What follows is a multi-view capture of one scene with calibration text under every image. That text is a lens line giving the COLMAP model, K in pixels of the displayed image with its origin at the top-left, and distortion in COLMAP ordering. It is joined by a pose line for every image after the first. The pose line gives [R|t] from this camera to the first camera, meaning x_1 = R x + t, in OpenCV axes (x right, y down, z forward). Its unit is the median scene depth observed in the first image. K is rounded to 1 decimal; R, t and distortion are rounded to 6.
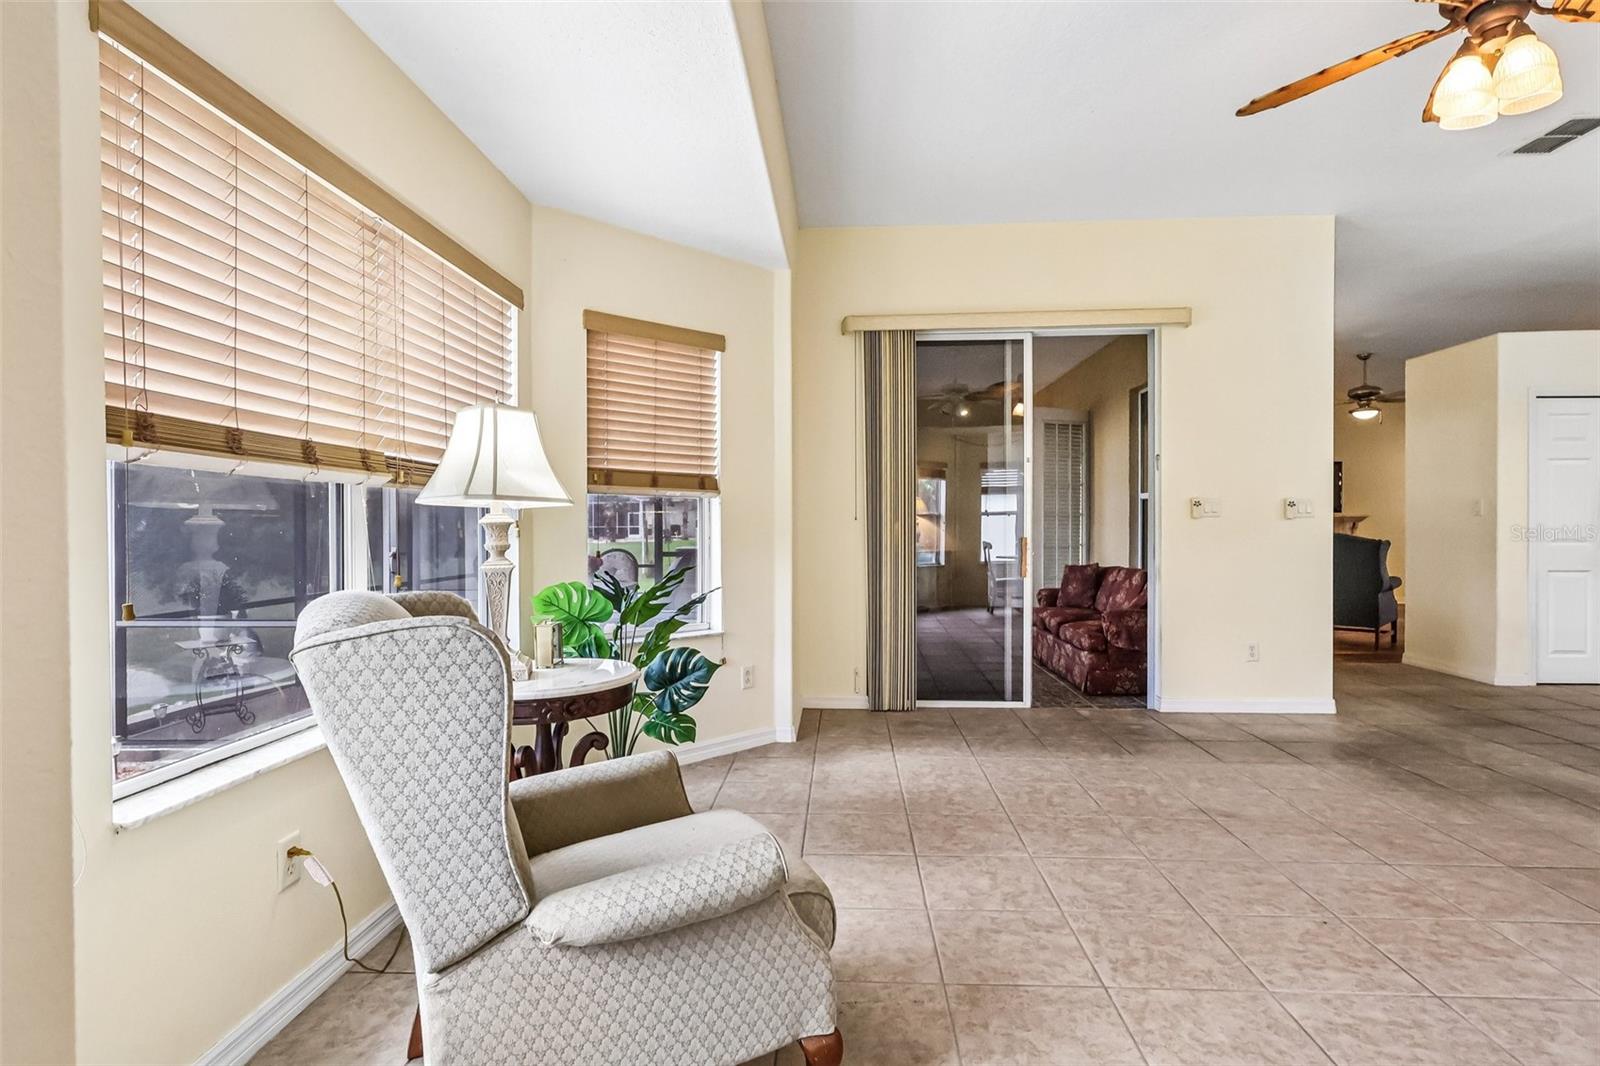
lens RADIAL K [[804.7, 0, 808.3], [0, 804.7, 533.9], [0, 0, 1]] dist [-0.001593, 0.002077]
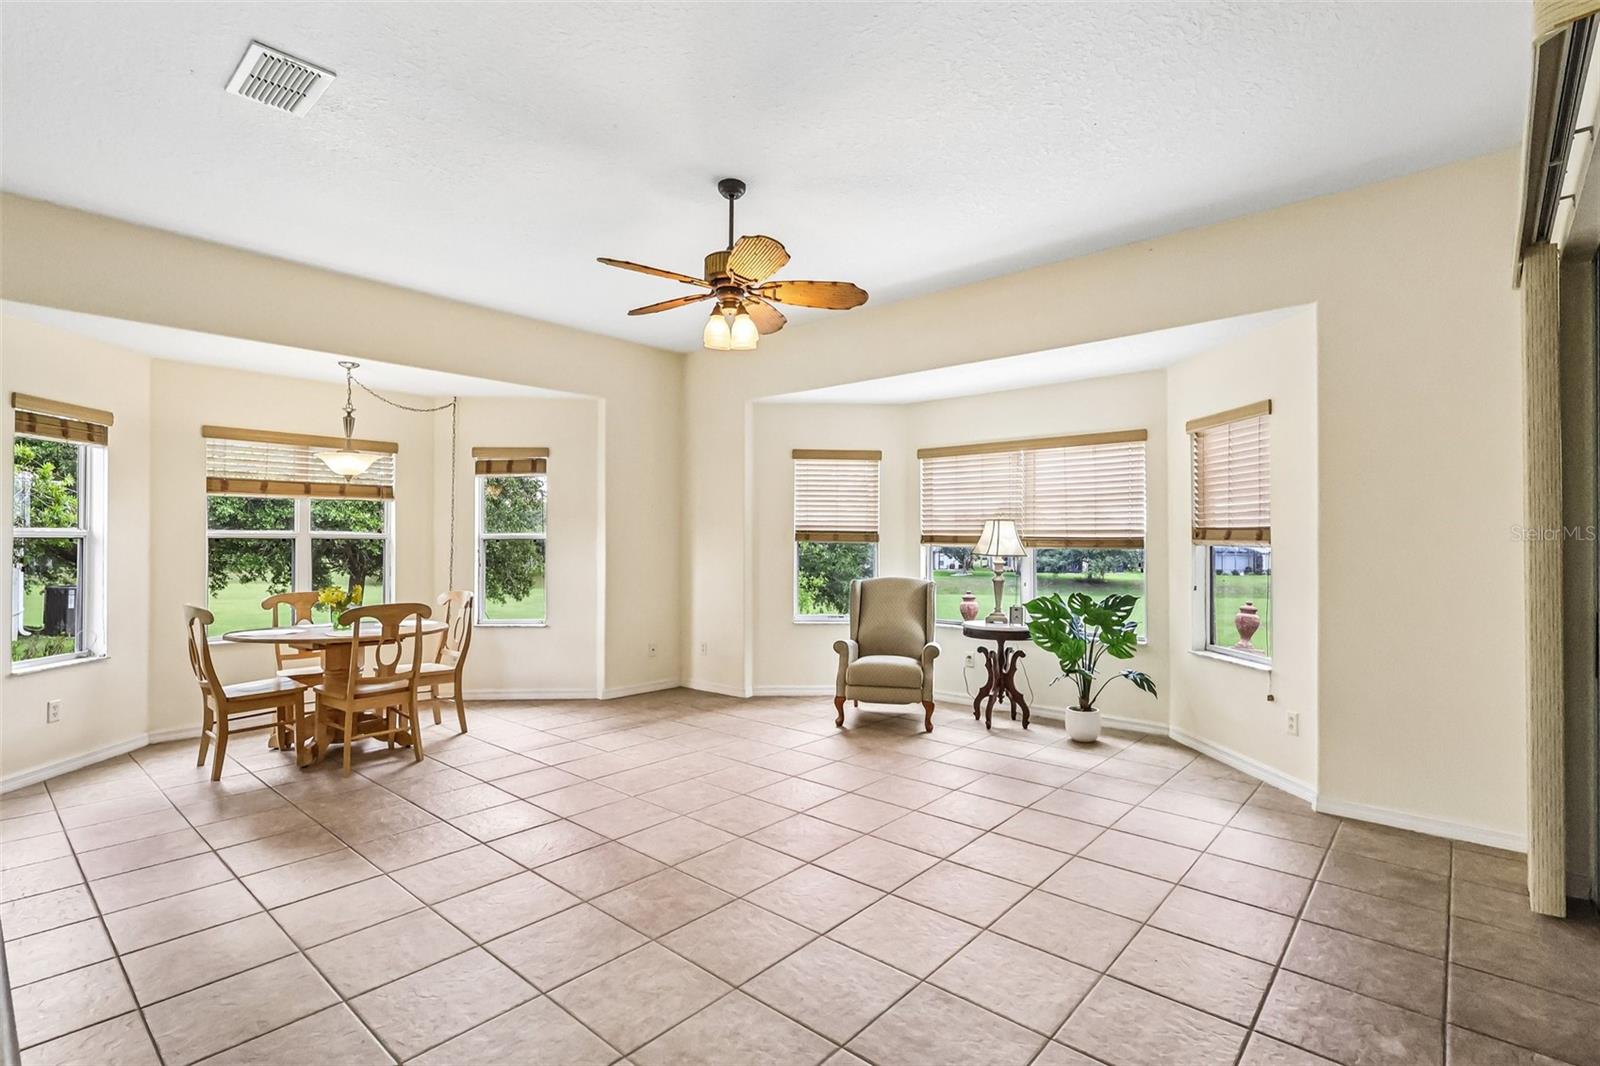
lens RADIAL K [[759.9, 0, 803.9], [0, 759.9, 536.2], [0, 0, 1]] dist [-0.004430, 0.000935]
pose [[-0.619855, -0.005847, -0.784695, 1.233529], [-0.011764, 0.999929, 0.001842, -0.062126], [0.784628, 0.010372, -0.619880, 1.289555]]
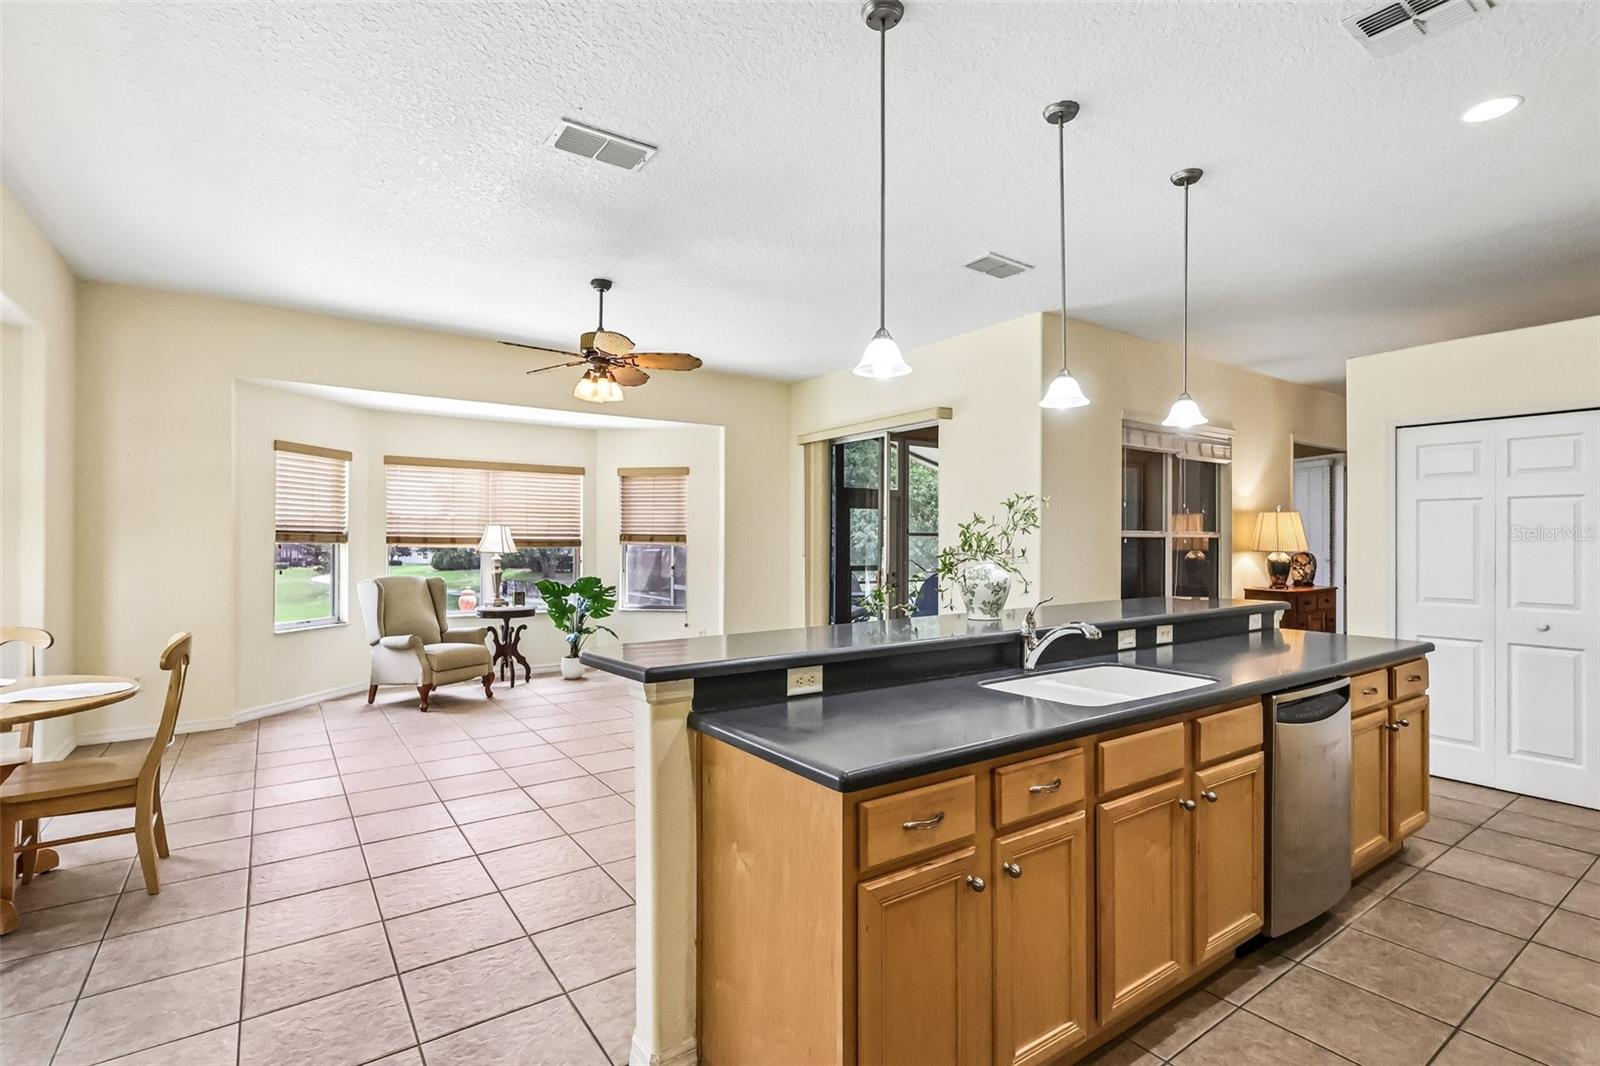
lens RADIAL K [[759.9, 0, 802.9], [0, 759.9, 533.9], [0, 0, 1]] dist [-0.004430, 0.000935]
pose [[0.621208, -0.002274, -0.783642, 1.803147], [-0.016054, 0.999749, -0.015628, -0.056464], [0.783481, 0.022289, 0.621016, 0.030092]]
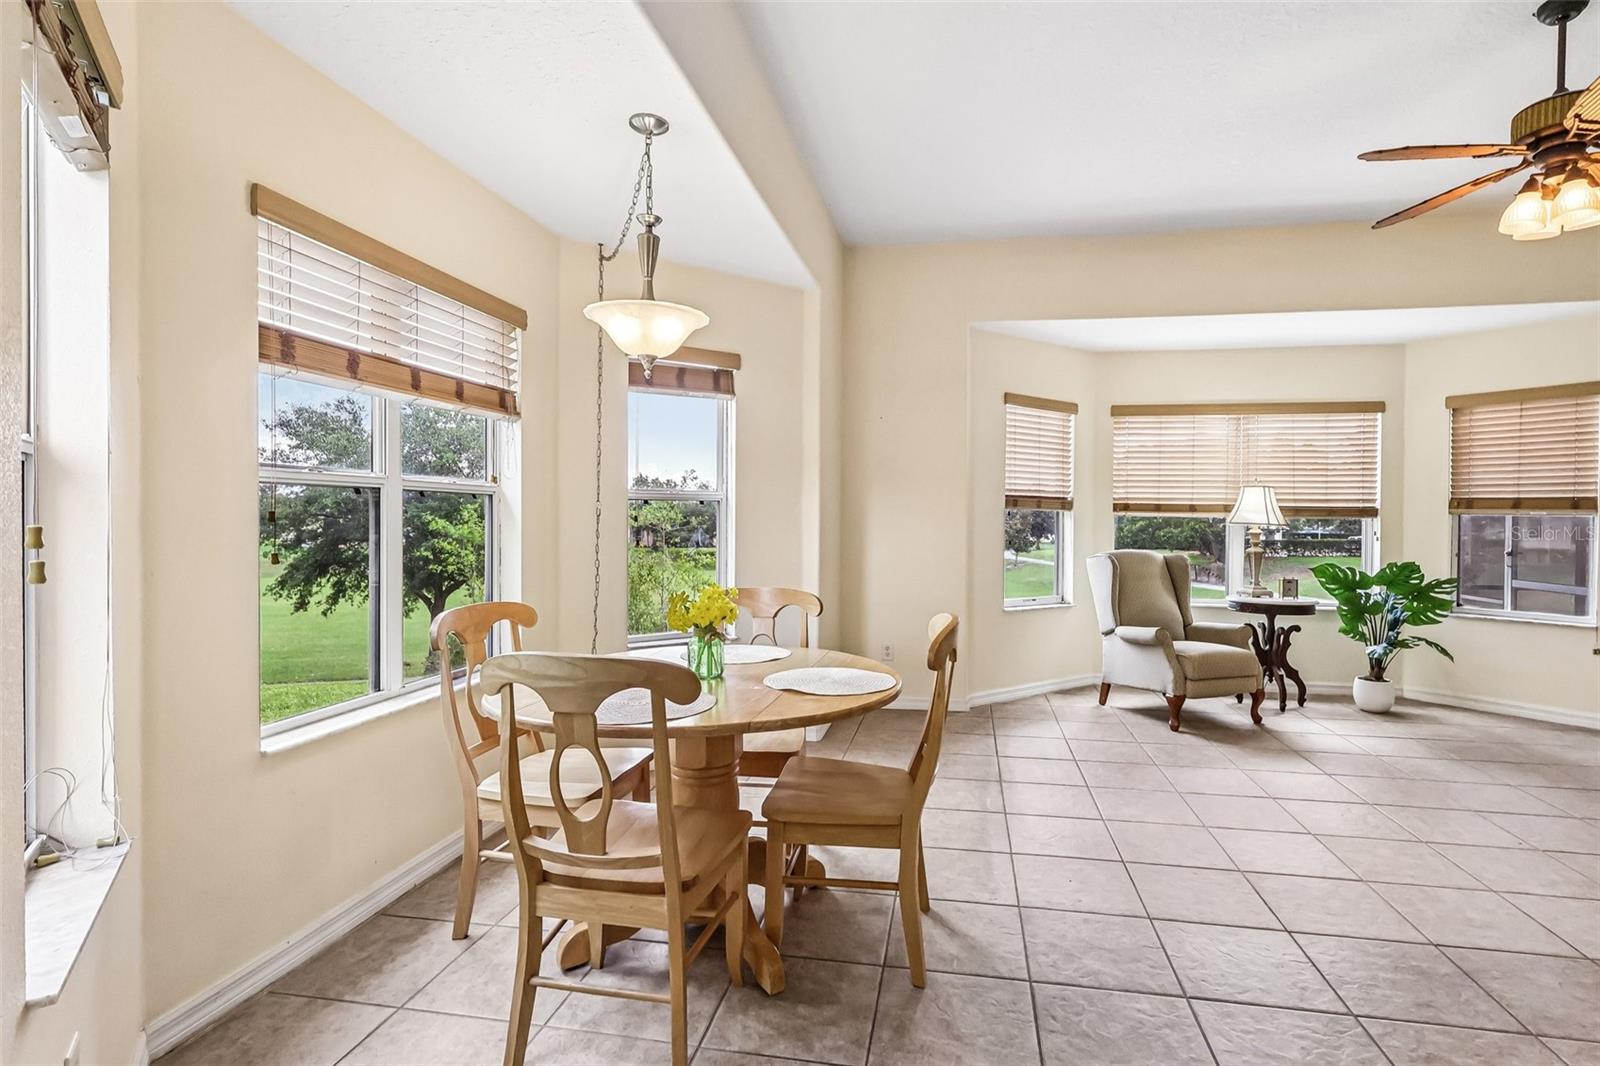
lens RADIAL K [[759.9, 0, 822.1], [0, 759.9, 528.3], [0, 0, 1]] dist [-0.004430, 0.000935]
pose [[-0.123484, 0.014236, -0.992244, 1.307035], [-0.020599, 0.999645, 0.016905, -0.025166], [0.992133, 0.022526, -0.123147, -0.012277]]
